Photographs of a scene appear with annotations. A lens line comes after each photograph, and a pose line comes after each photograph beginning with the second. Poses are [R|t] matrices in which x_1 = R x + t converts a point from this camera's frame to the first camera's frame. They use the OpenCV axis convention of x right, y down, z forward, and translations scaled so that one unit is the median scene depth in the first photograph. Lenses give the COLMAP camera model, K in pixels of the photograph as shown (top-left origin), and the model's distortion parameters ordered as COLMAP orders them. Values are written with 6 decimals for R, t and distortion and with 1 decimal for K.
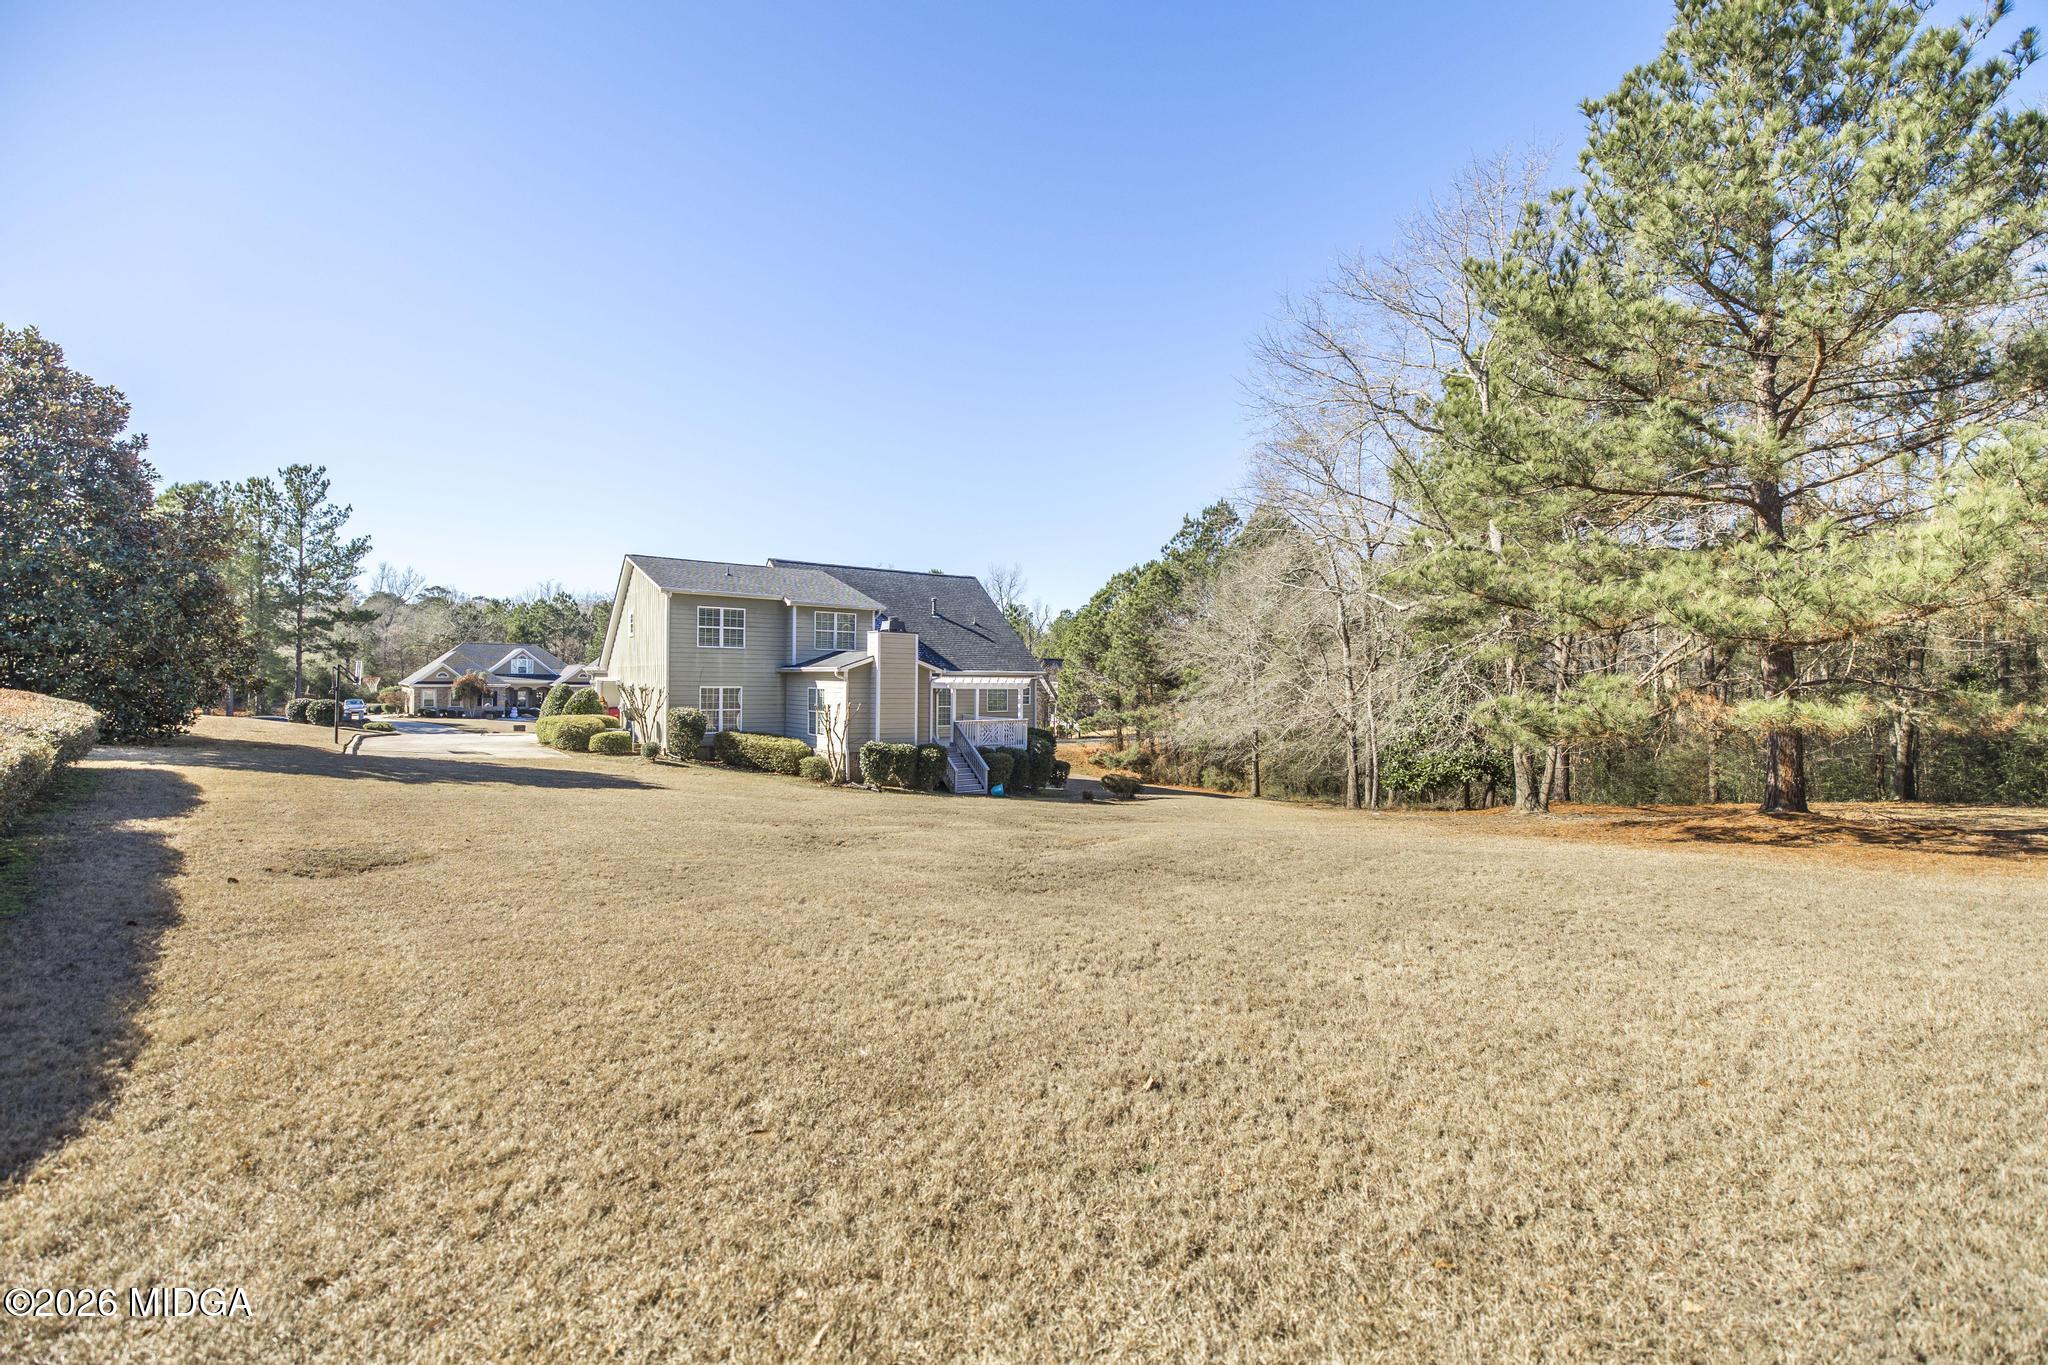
lens RADIAL K [[873.9, 0, 1028.7], [0, 873.9, 677.2], [0, 0, 1]] dist [0.001203, -0.000186]
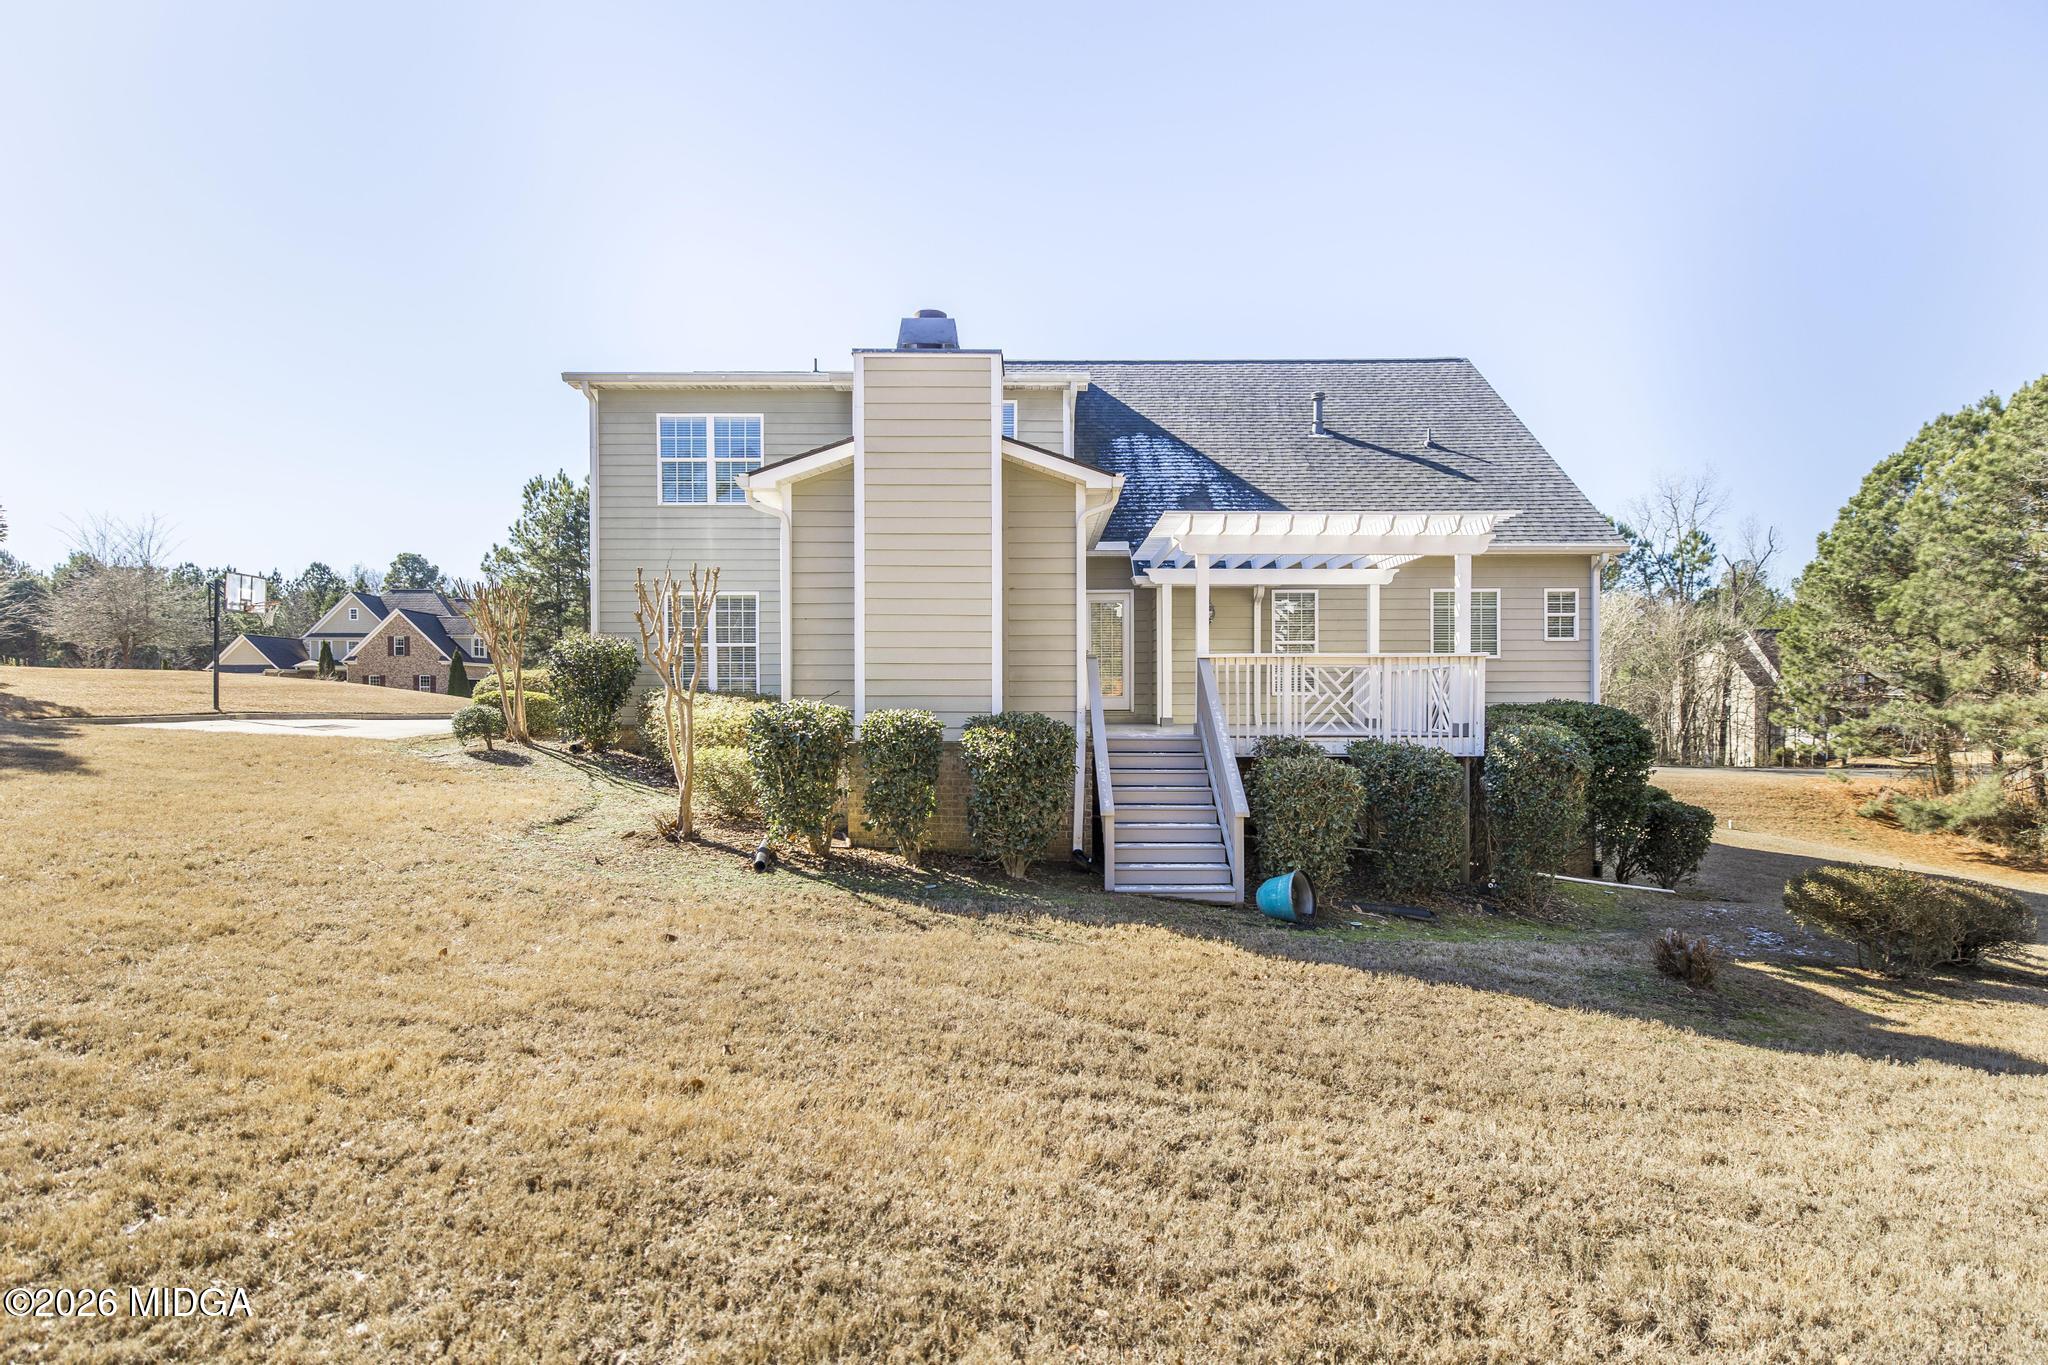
lens RADIAL K [[1059.0, 0, 1027.8], [0, 1059.0, 696.0], [0, 0, 1]] dist [0.017586, 0.000483]
pose [[0.819363, -0.007992, -0.573219, 0.034572], [0.012286, 0.999918, 0.003620, 0.025957], [0.573143, -0.010008, 0.819394, 0.272023]]
